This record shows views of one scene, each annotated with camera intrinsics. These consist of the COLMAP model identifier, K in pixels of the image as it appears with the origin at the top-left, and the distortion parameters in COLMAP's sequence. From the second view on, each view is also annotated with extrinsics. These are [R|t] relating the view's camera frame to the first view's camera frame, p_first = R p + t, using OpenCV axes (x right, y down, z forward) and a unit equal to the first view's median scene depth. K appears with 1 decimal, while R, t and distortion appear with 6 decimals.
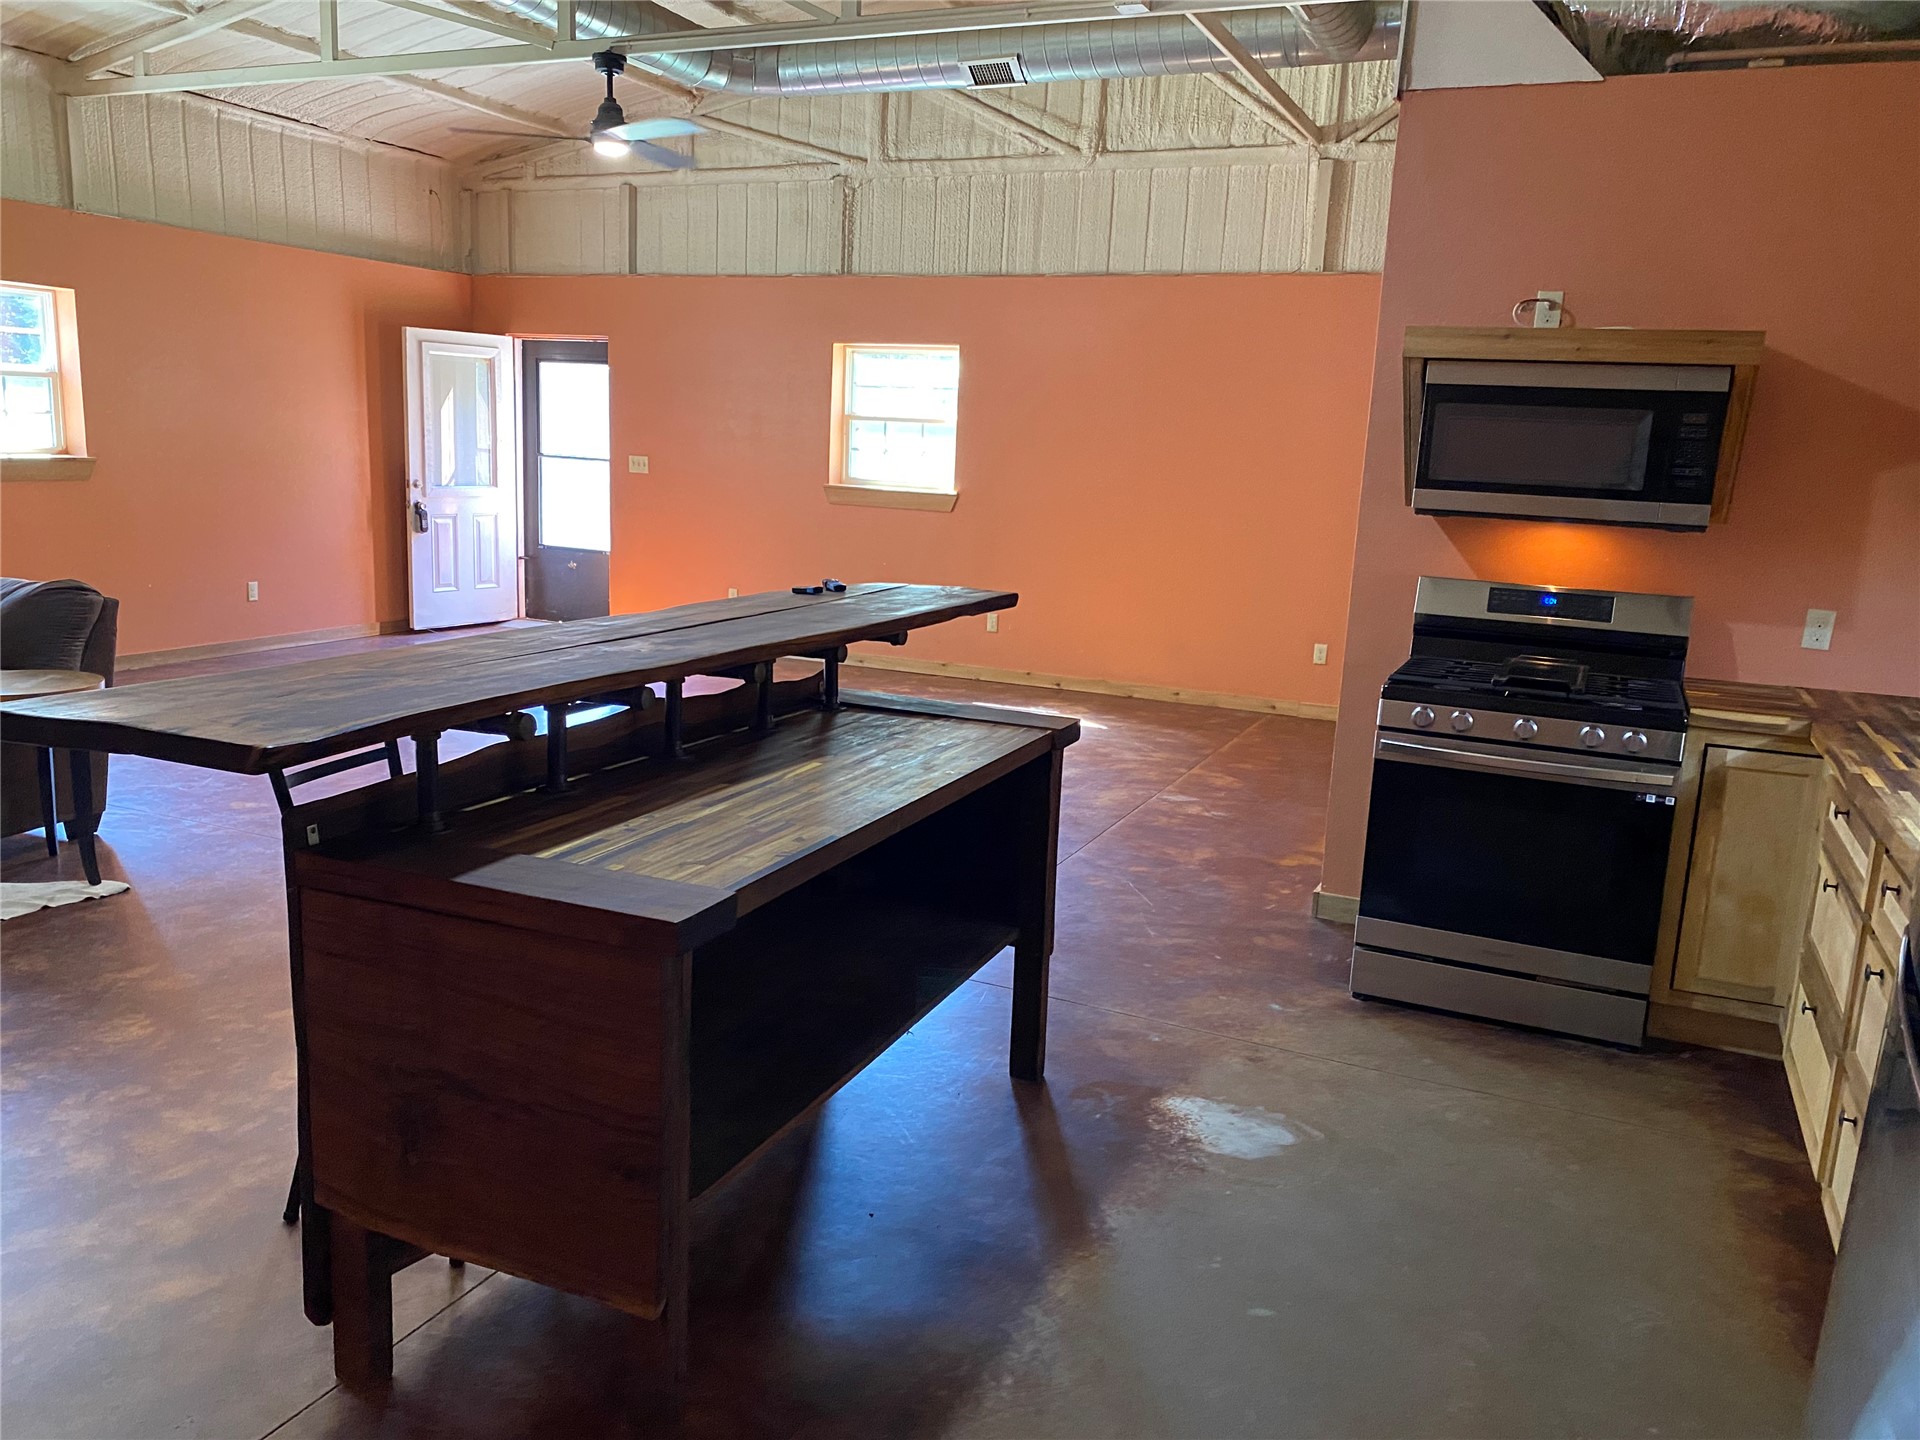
lens RADIAL K [[1457.9, 0, 936.6], [0, 1457.9, 720.7], [0, 0, 1]] dist [0.021449, -0.012698]
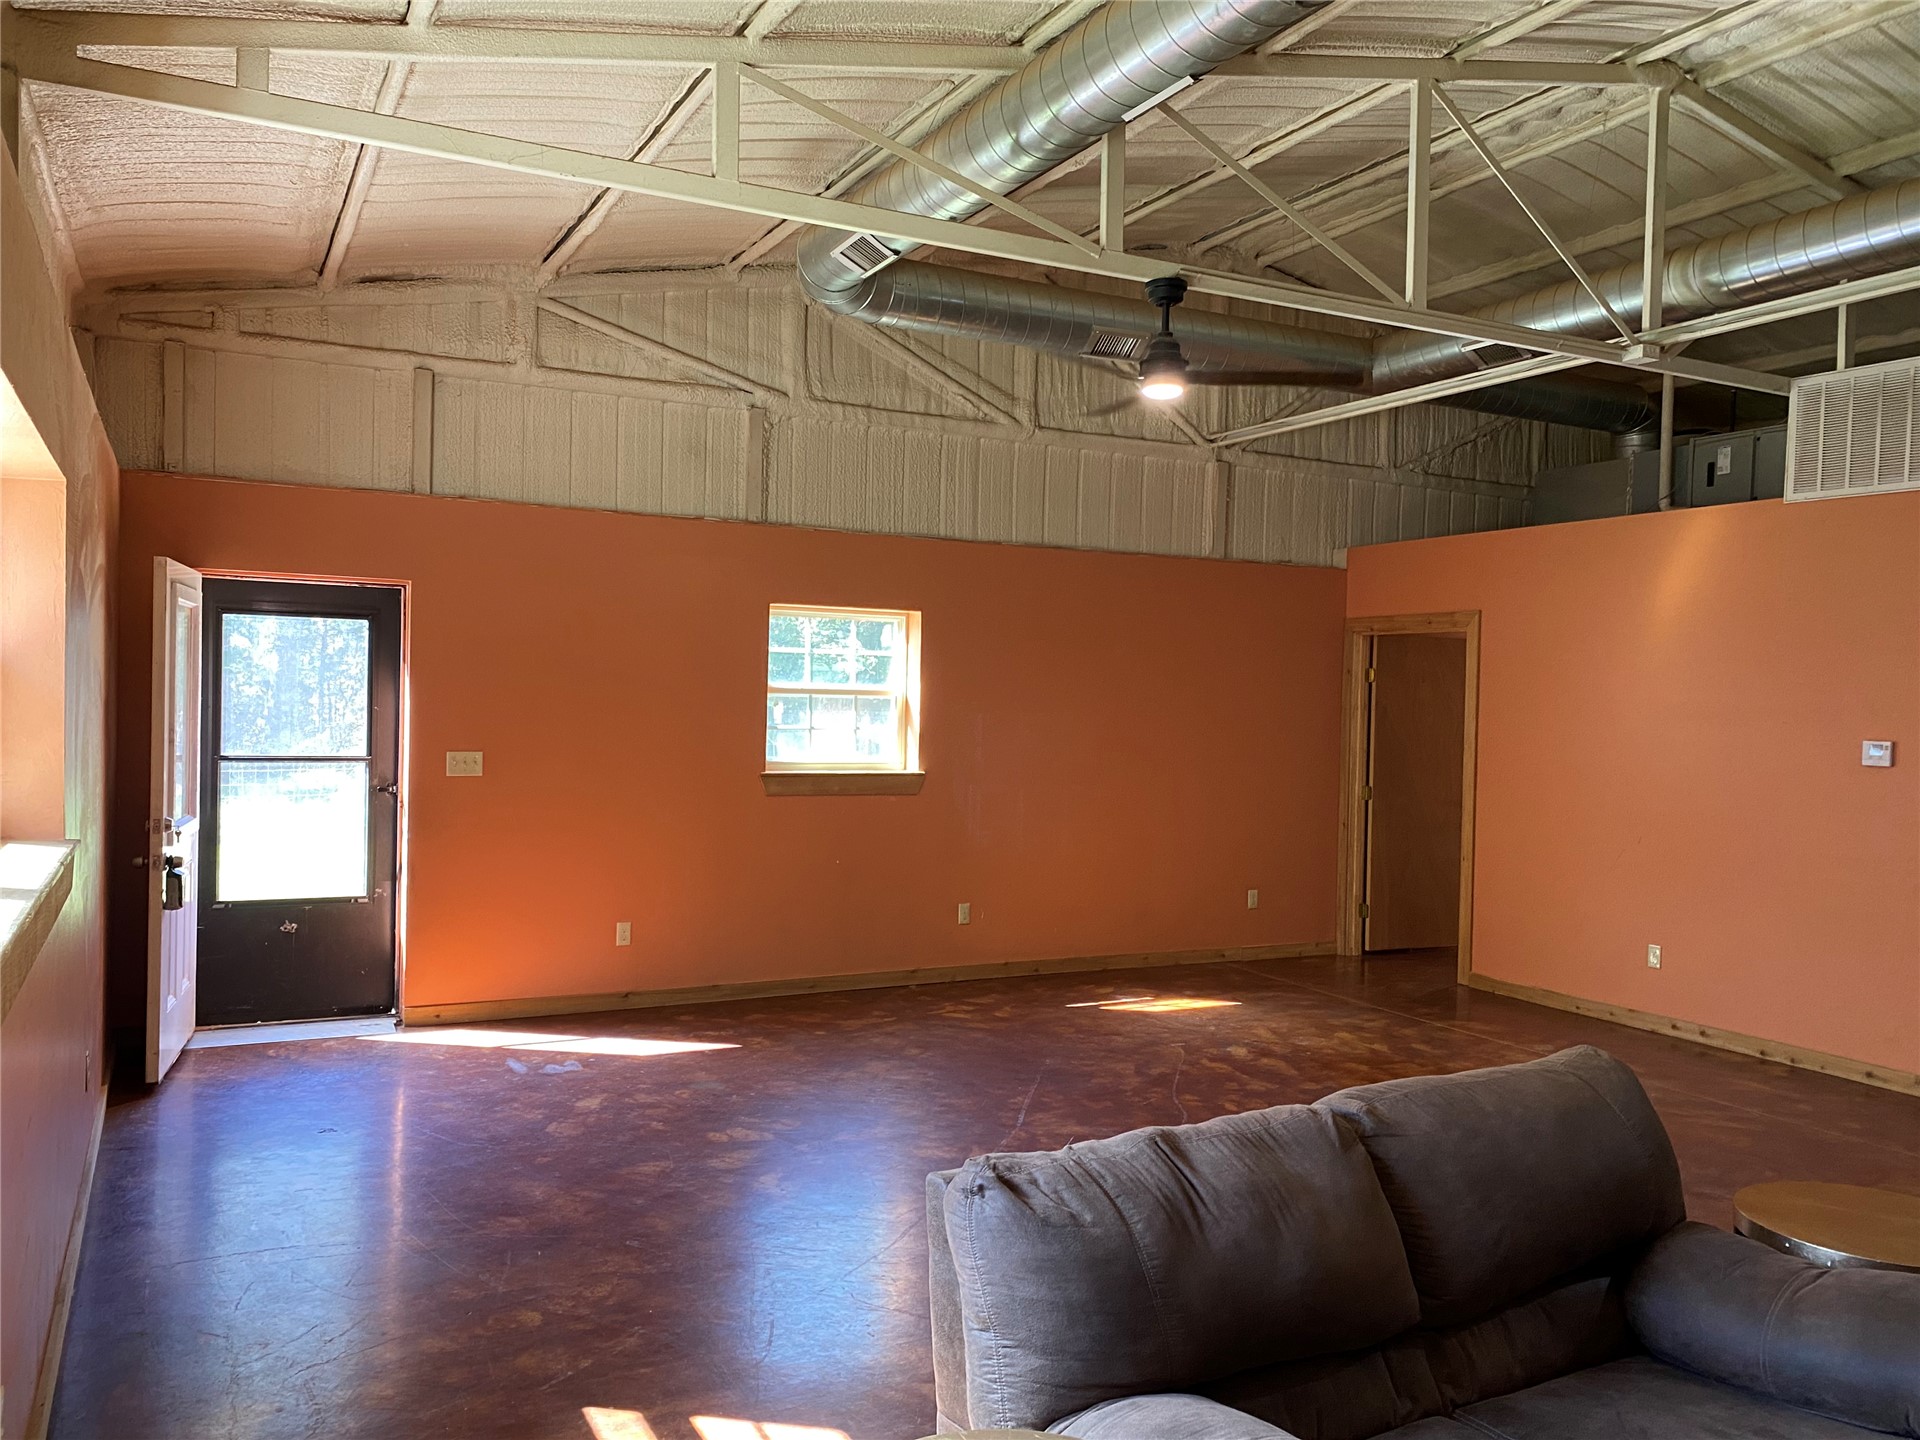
lens RADIAL K [[1450.5, 0, 960.0], [0, 1450.5, 720.0], [0, 0, 1]] dist [0.064401, -0.064984]
pose [[0.618799, -0.041165, 0.784470, -1.333070], [0.156775, 0.985008, -0.071979, -0.247716], [-0.769746, 0.167526, 0.615976, 0.887653]]
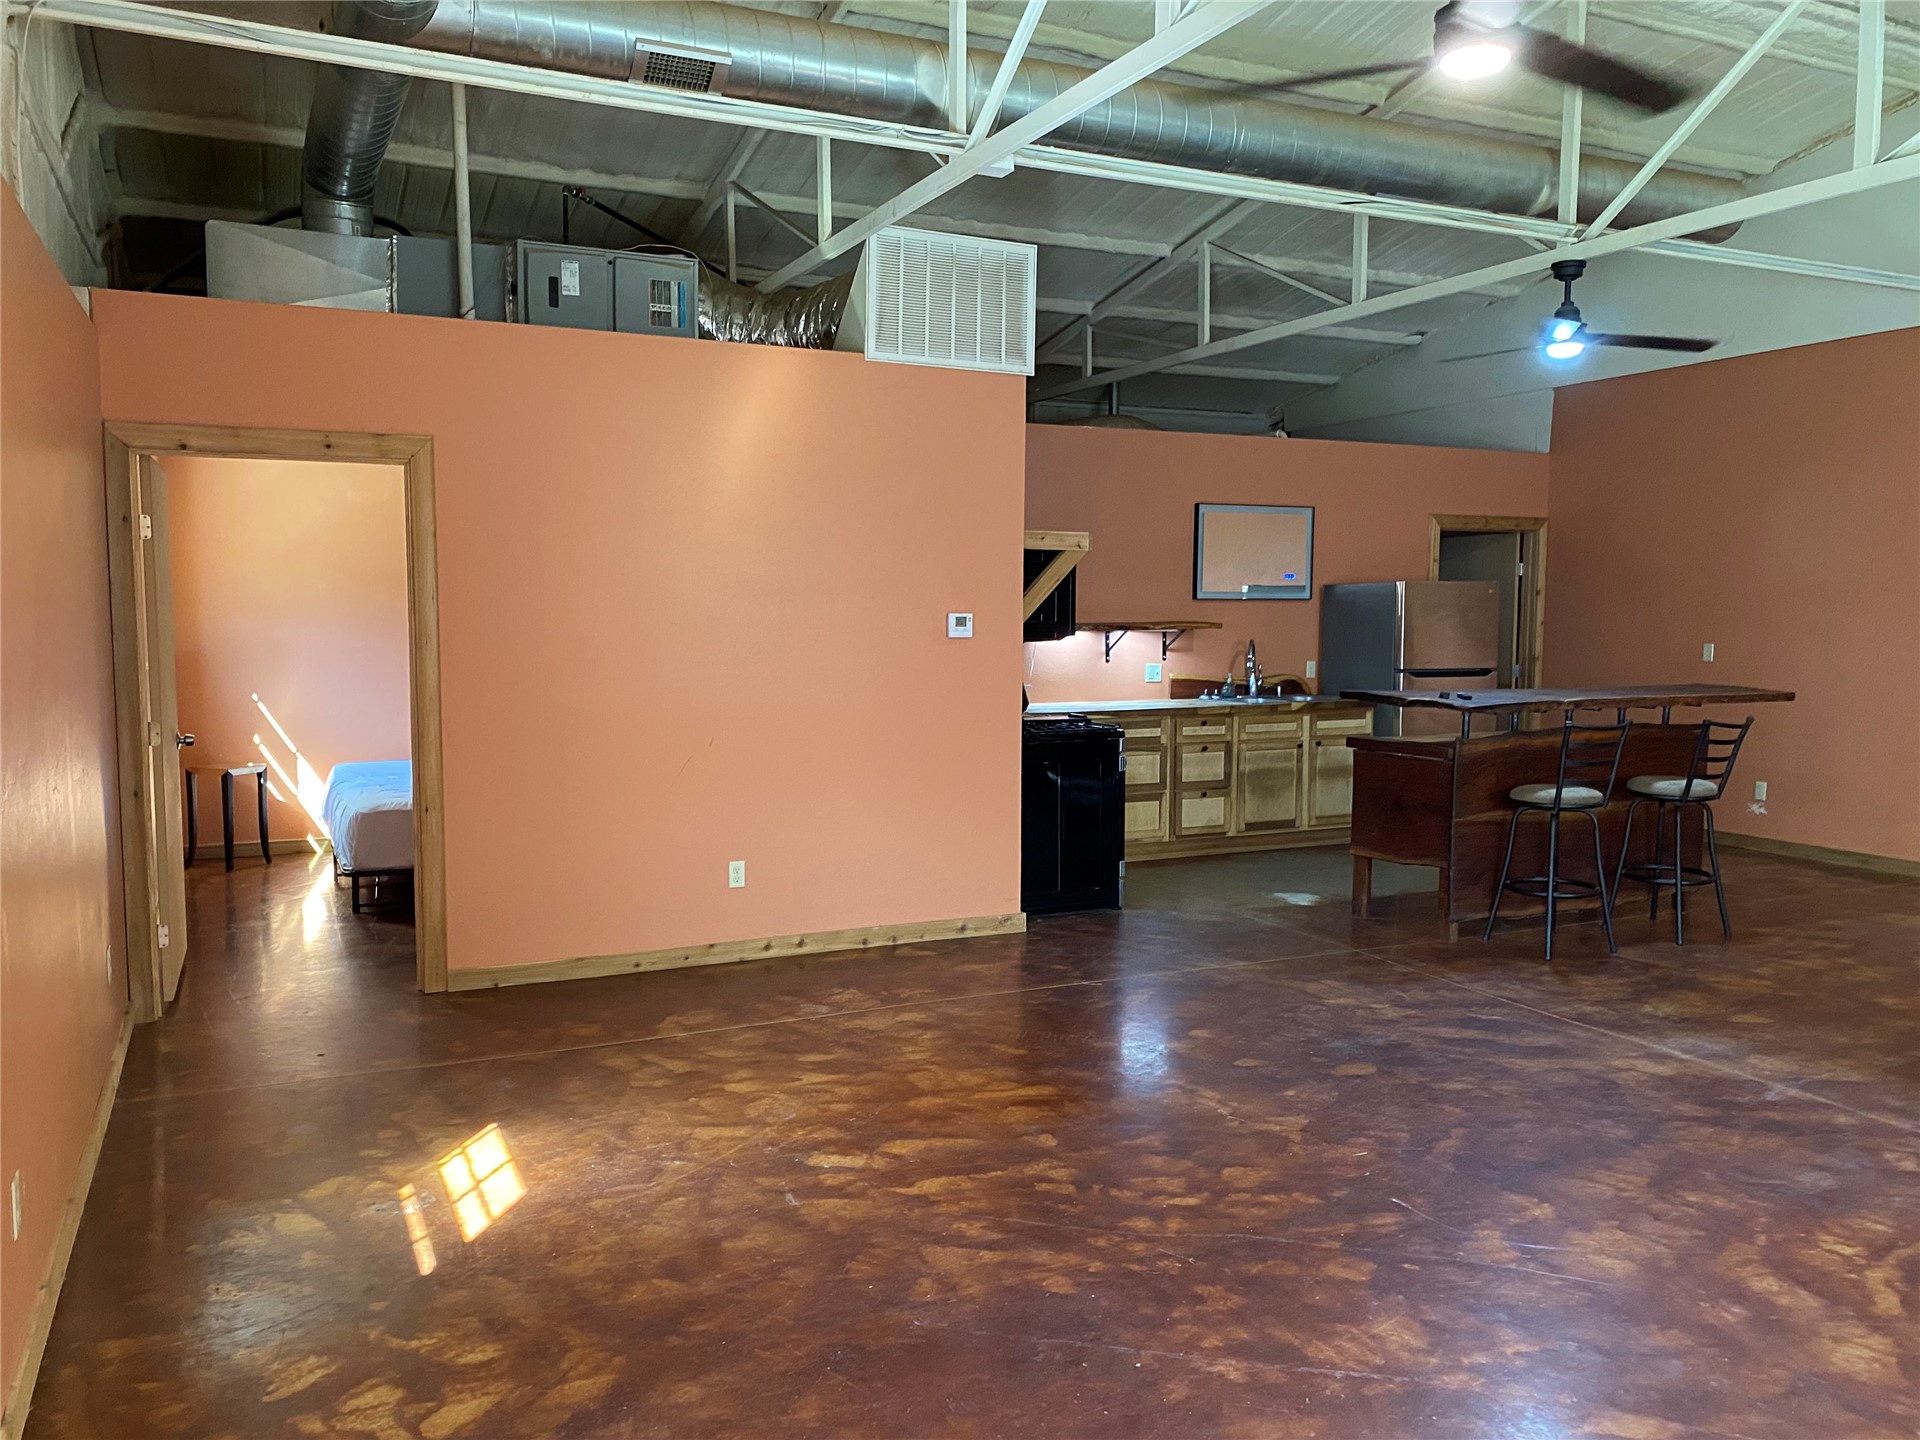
lens RADIAL K [[1465.8, 0, 932.2], [0, 1465.8, 723.3], [0, 0, 1]] dist [0.078742, -0.118529]
pose [[-0.755841, -0.102497, 0.646683, -0.613088], [0.089948, 0.962053, 0.257612, -0.464661], [-0.648547, 0.252881, -0.717940, 2.179080]]
